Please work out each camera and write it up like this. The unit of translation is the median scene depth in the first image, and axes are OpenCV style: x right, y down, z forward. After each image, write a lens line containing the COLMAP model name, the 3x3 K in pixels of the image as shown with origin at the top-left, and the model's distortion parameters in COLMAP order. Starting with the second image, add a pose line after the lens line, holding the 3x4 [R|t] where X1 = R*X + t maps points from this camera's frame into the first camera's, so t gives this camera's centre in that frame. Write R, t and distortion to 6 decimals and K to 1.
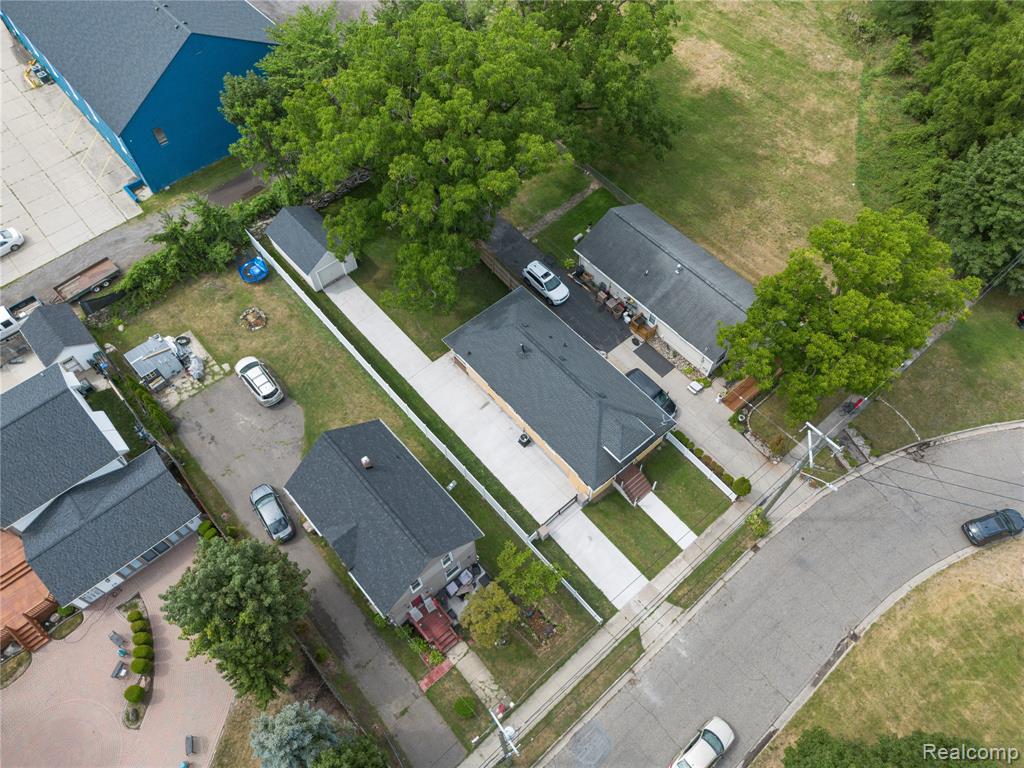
lens RADIAL K [[733.6, 0, 512.0], [0, 733.6, 384.0], [0, 0, 1]] dist [0.024996, -0.006428]
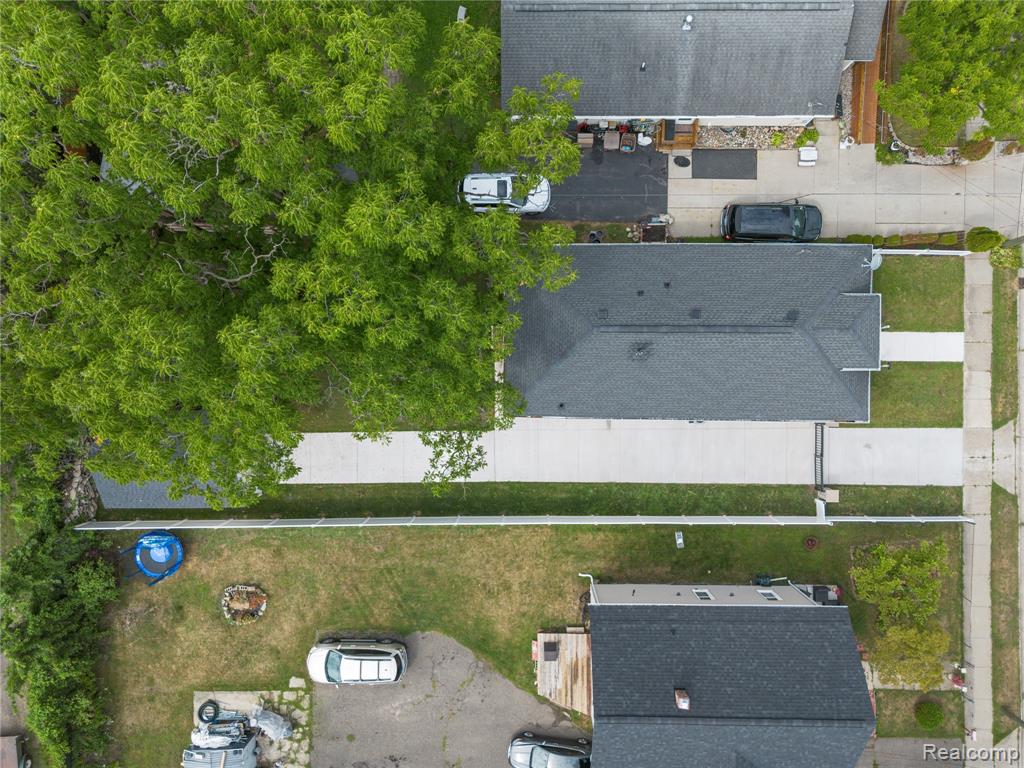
lens RADIAL K [[733.6, 0, 512.0], [0, 733.6, 384.0], [0, 0, 1]] dist [0.024996, -0.006428]
pose [[0.656952, -0.753863, -0.010281, -0.065157], [0.643089, 0.553196, 0.529538, -0.400063], [-0.393512, -0.354493, 0.848224, 0.491822]]
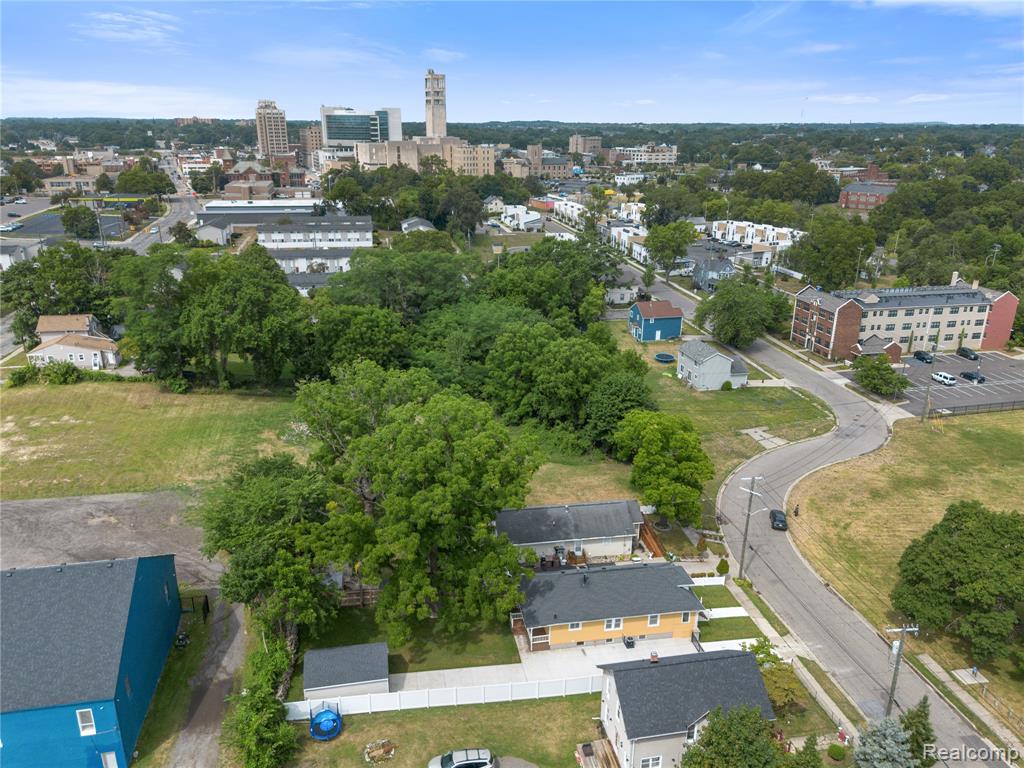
lens RADIAL K [[733.6, 0, 512.0], [0, 733.6, 384.0], [0, 0, 1]] dist [0.024996, -0.006428]
pose [[0.507665, -0.256253, 0.822564, -0.972011], [0.718285, 0.653100, -0.239847, -0.052317], [-0.475755, 0.712597, 0.515619, 0.138014]]
